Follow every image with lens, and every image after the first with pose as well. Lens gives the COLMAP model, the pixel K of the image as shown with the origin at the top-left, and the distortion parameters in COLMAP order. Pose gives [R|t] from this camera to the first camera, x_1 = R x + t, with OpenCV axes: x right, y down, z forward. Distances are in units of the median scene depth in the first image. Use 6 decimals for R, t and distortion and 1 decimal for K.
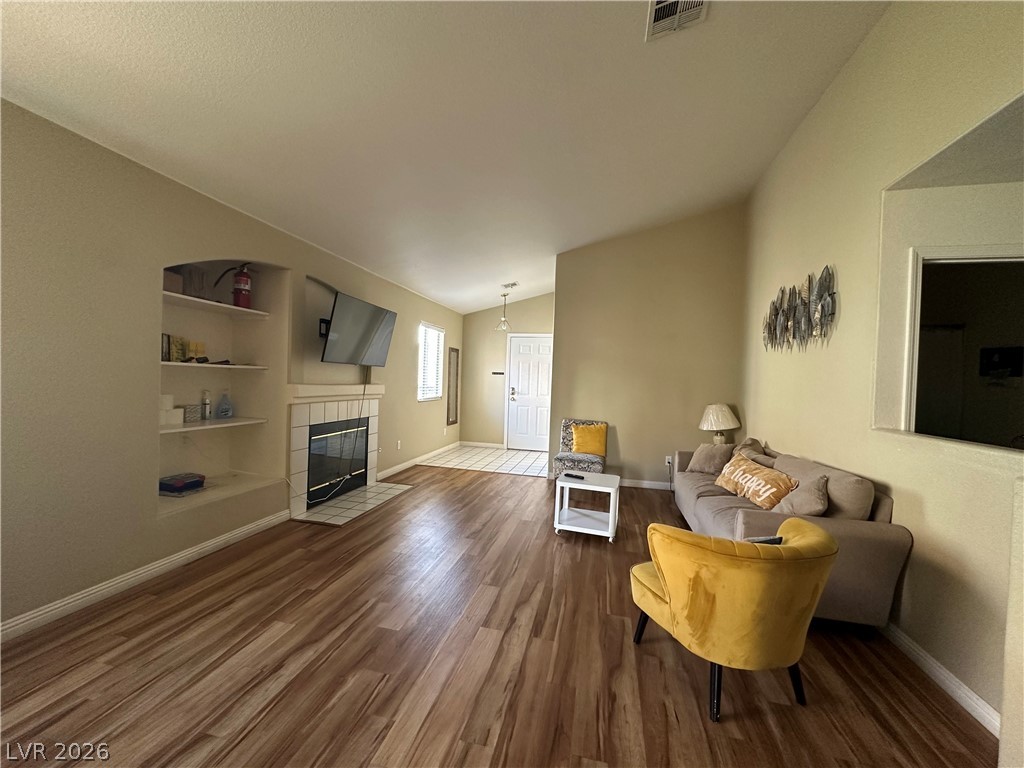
lens RADIAL K [[406.4, 0, 508.5], [0, 406.4, 385.6], [0, 0, 1]] dist [-0.006613, 0.001548]
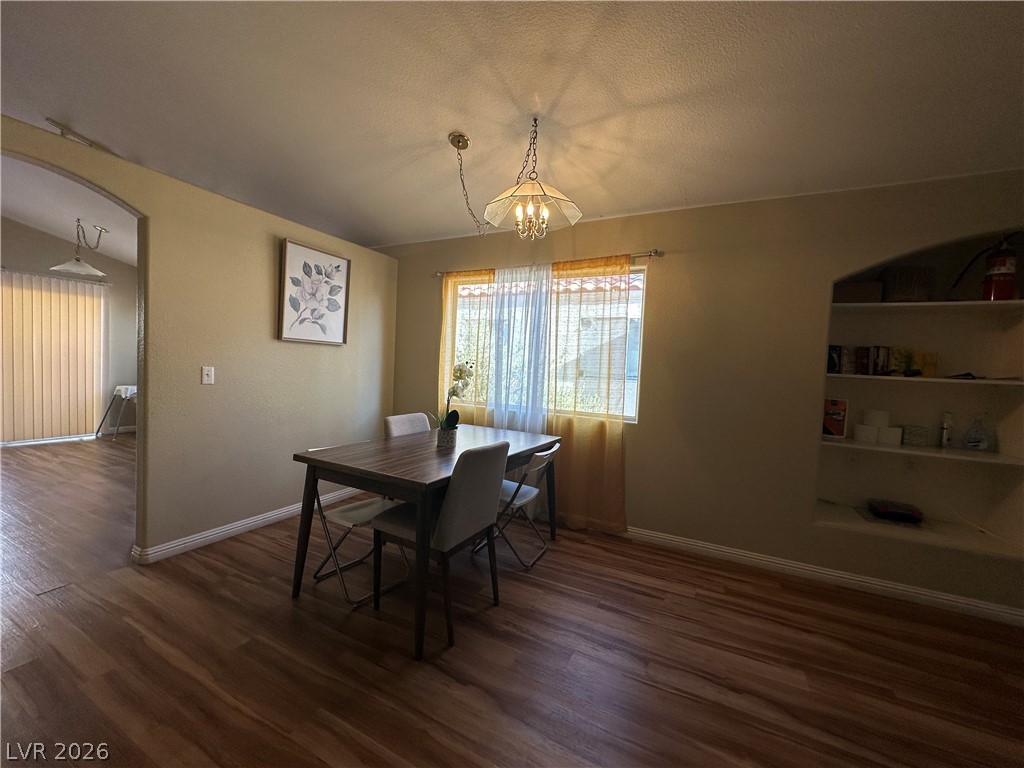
lens RADIAL K [[406.4, 0, 513.1], [0, 406.4, 386.5], [0, 0, 1]] dist [-0.006613, 0.001548]
pose [[-0.231508, 0.001699, -0.972831, 0.390098], [-0.069780, 0.997394, 0.018348, 0.012370], [0.970327, 0.072132, -0.230786, 0.564811]]
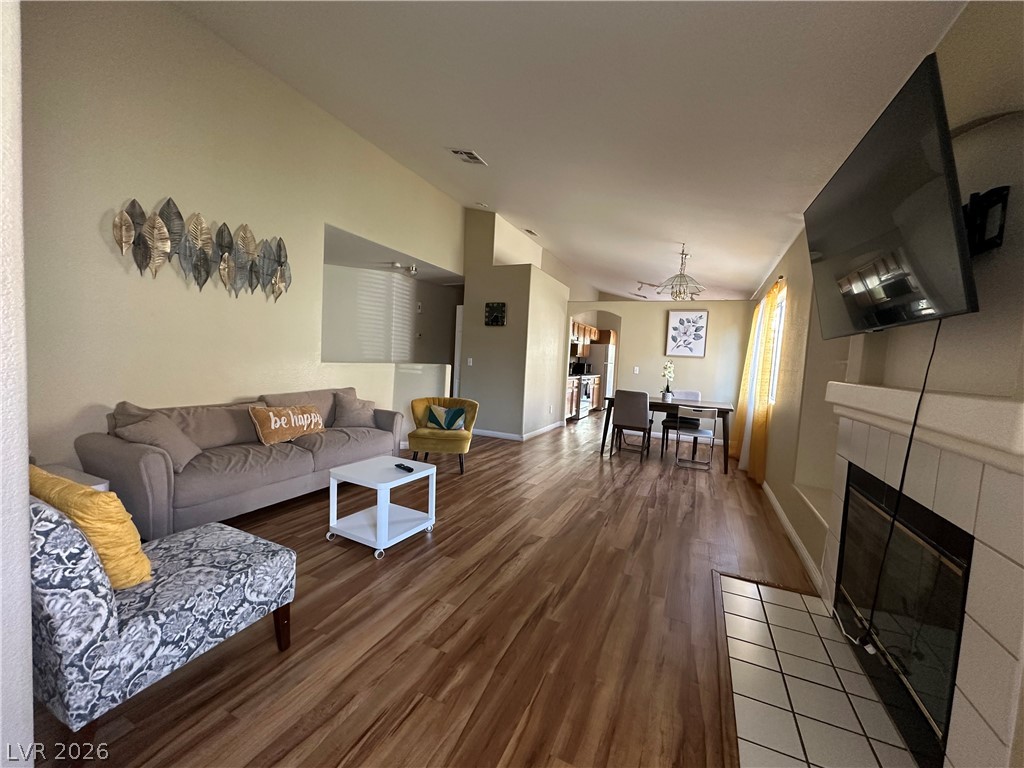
lens RADIAL K [[406.4, 0, 514.7], [0, 406.4, 385.9], [0, 0, 1]] dist [-0.006613, 0.001548]
pose [[-0.977621, -0.102336, 0.183806, -0.271766], [-0.086618, 0.992020, 0.091617, -0.021336], [-0.191715, 0.073645, -0.978684, 2.863717]]
